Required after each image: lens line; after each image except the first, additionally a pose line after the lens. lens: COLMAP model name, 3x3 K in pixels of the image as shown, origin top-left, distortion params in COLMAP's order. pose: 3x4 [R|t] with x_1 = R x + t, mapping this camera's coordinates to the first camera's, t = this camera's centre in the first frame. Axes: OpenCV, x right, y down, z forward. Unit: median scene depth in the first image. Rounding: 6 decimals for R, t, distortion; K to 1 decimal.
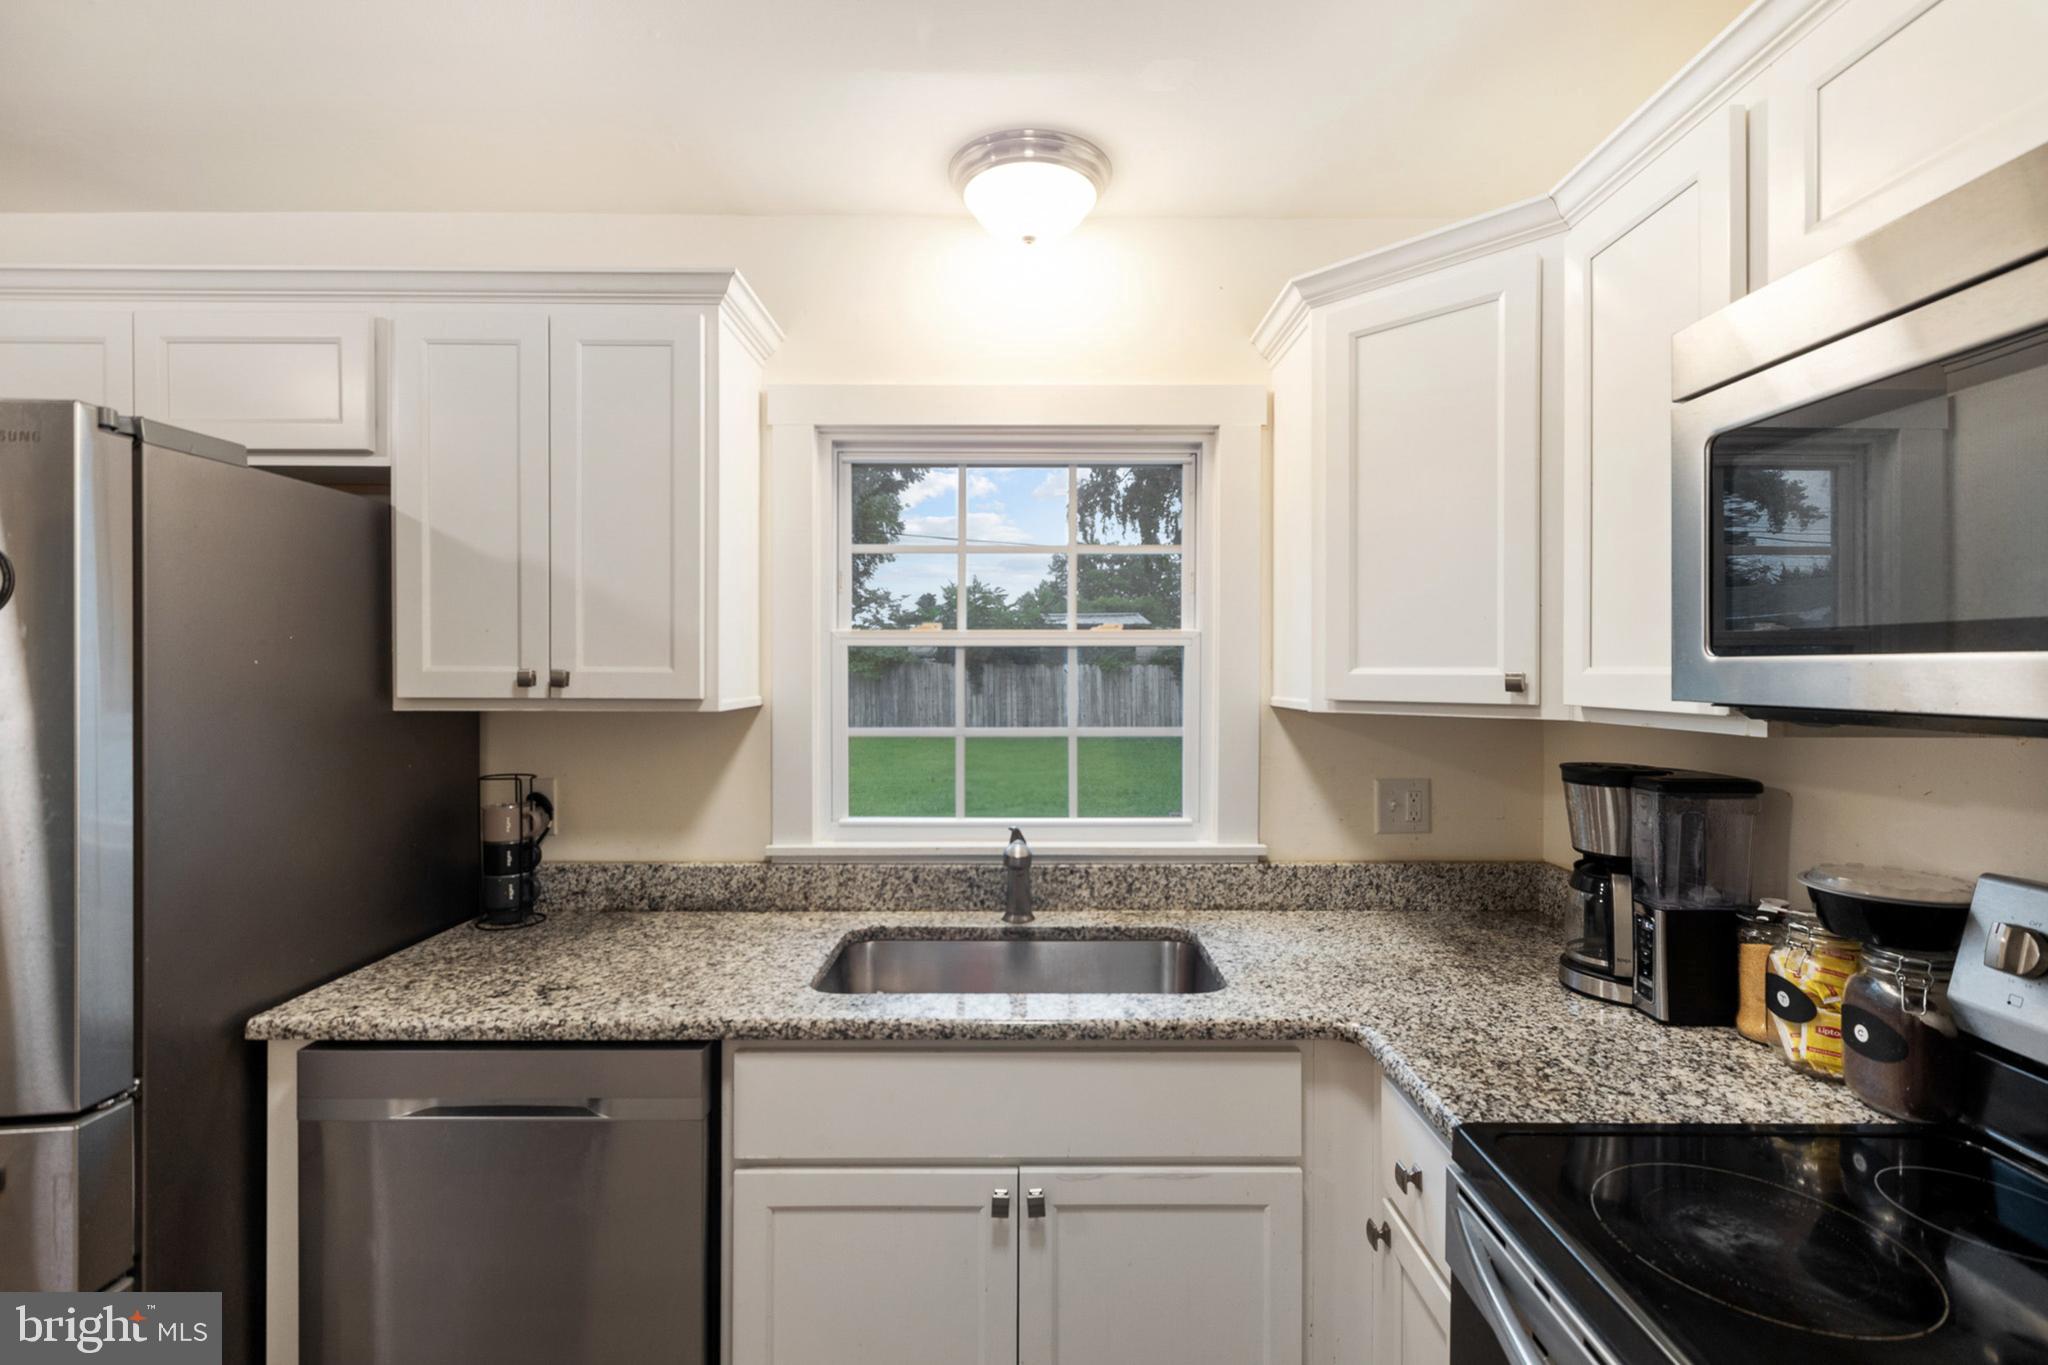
lens RADIAL K [[913.9, 0, 1026.1], [0, 913.9, 668.2], [0, 0, 1]] dist [0.001358, 0.000380]
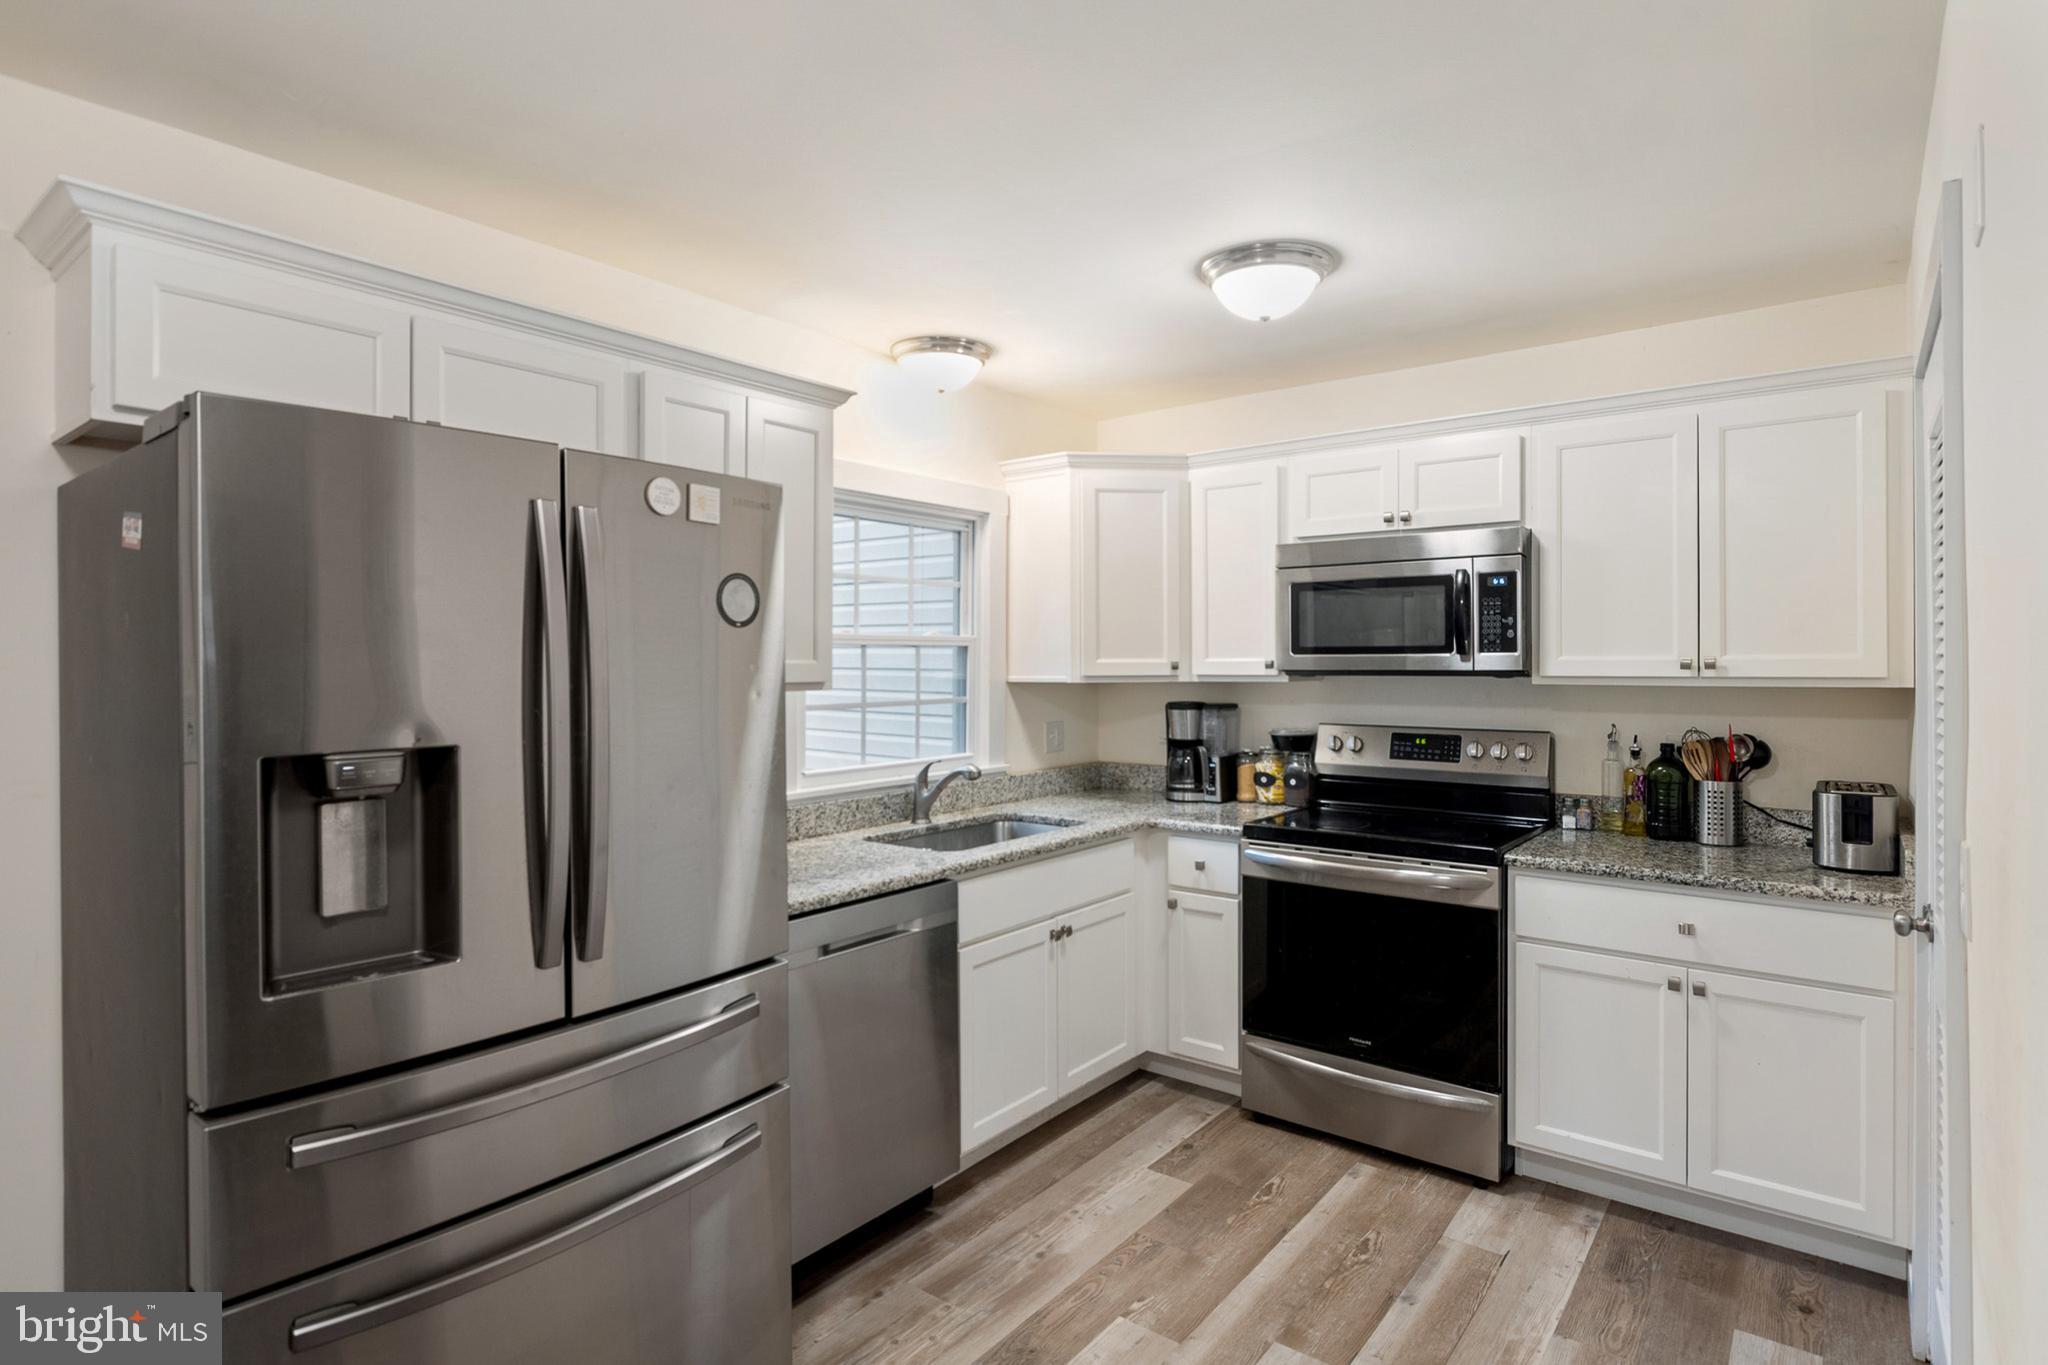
lens RADIAL K [[1050.1, 0, 1027.7], [0, 1050.1, 667.3], [0, 0, 1]] dist [-0.003782, -0.001307]
pose [[0.615026, -0.007725, 0.788469, -1.583492], [0.006085, 0.999969, 0.005051, 0.005146], [-0.788483, 0.001691, 0.615054, -0.283913]]
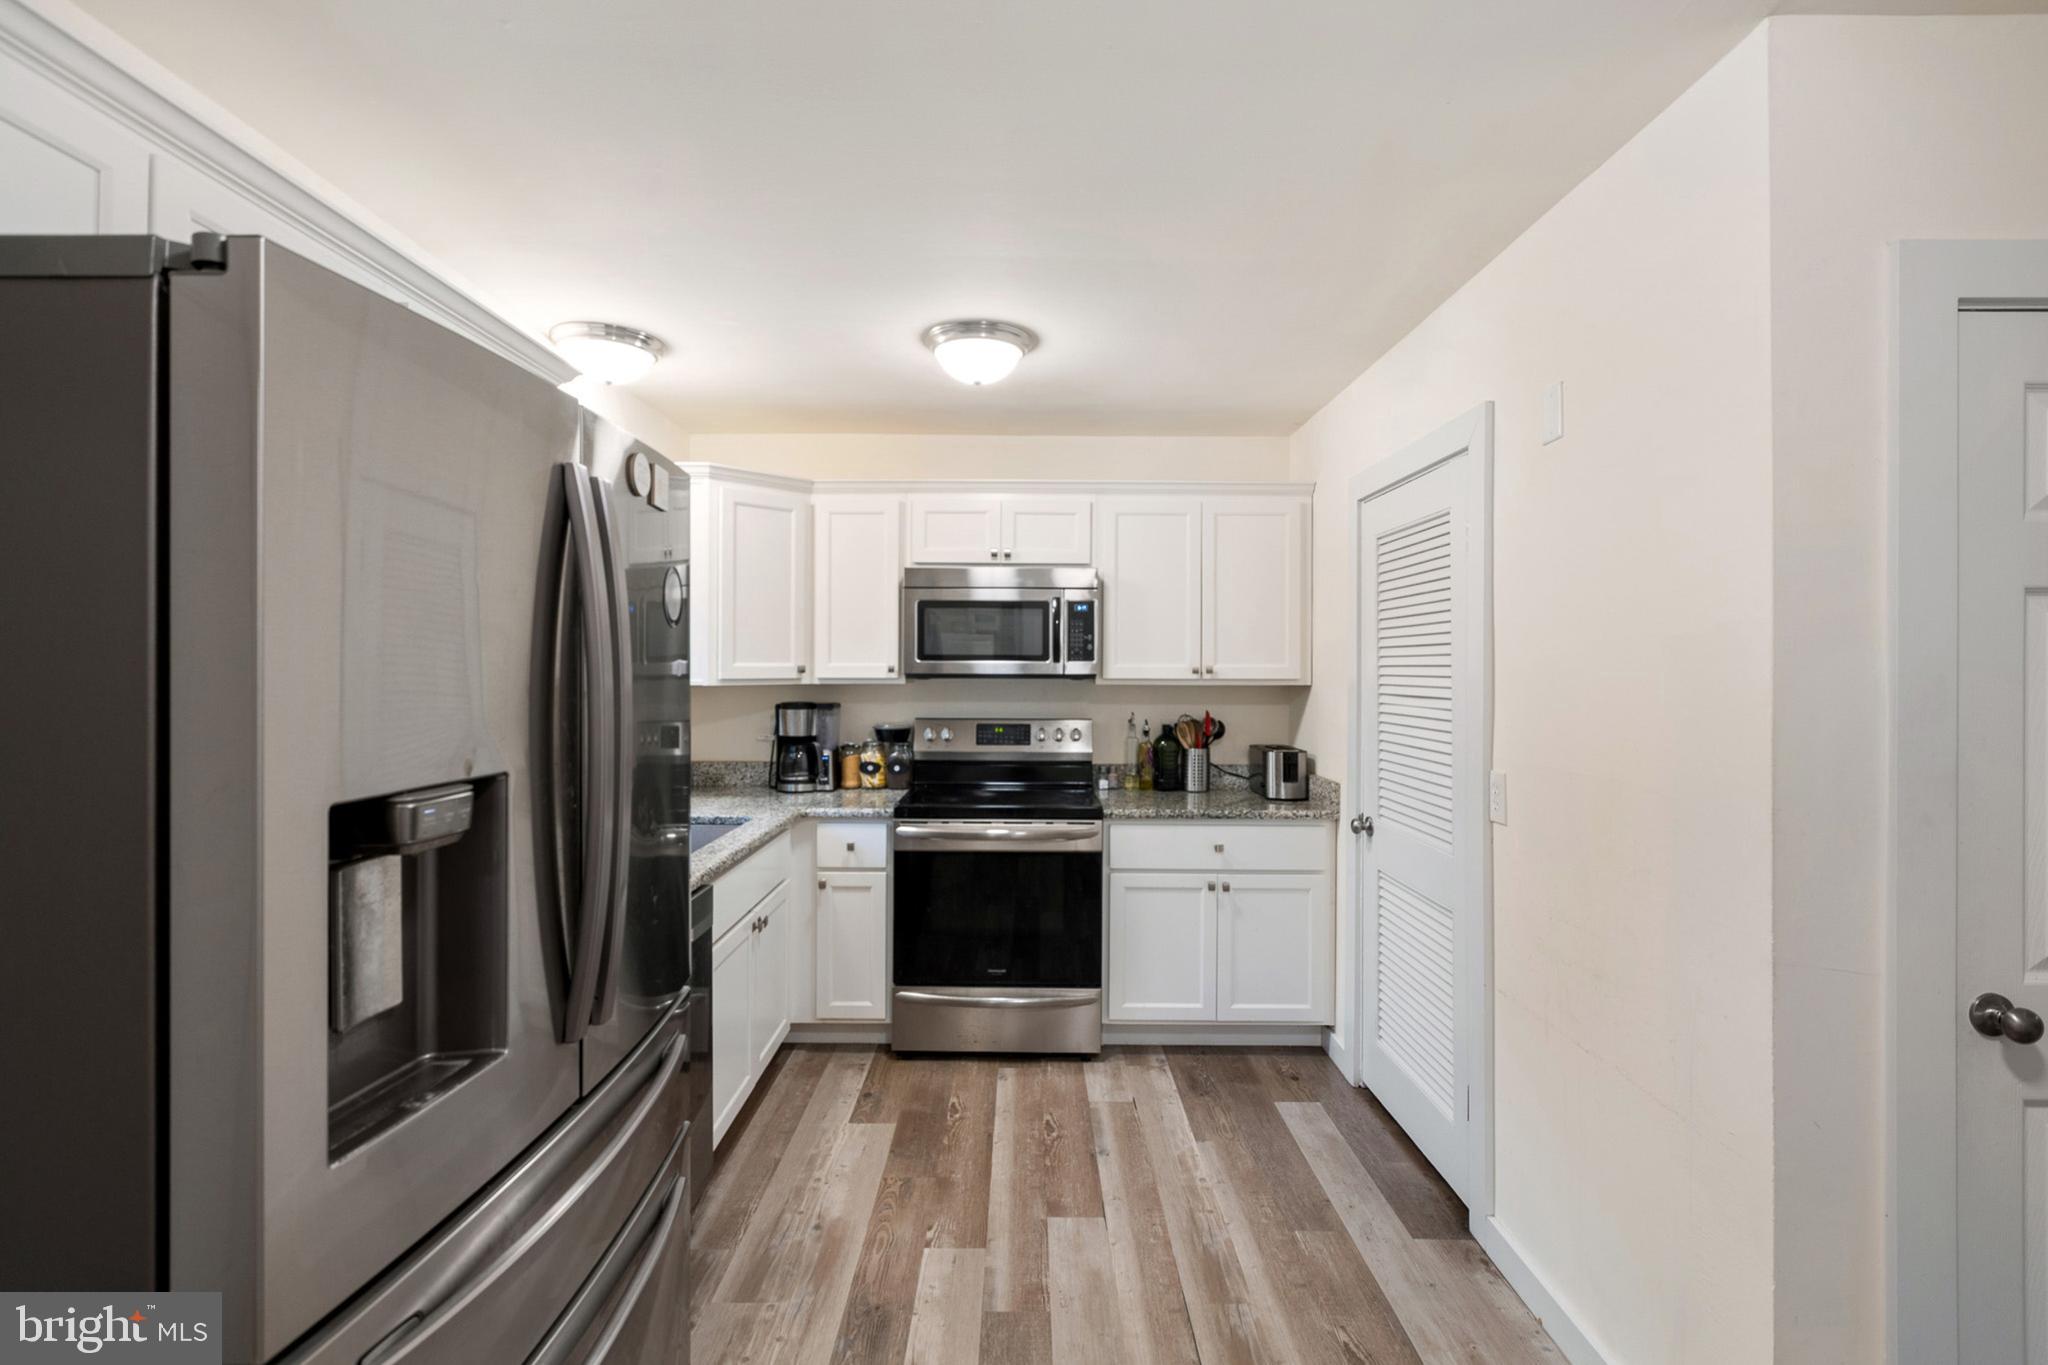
lens RADIAL K [[913.9, 0, 1026.1], [0, 913.9, 668.2], [0, 0, 1]] dist [0.001358, 0.000380]
pose [[-0.000307, -0.003845, 0.999993, -1.788904], [-0.001524, 0.999991, 0.003845, 0.002286], [-0.999999, -0.001523, -0.000313, 0.351661]]
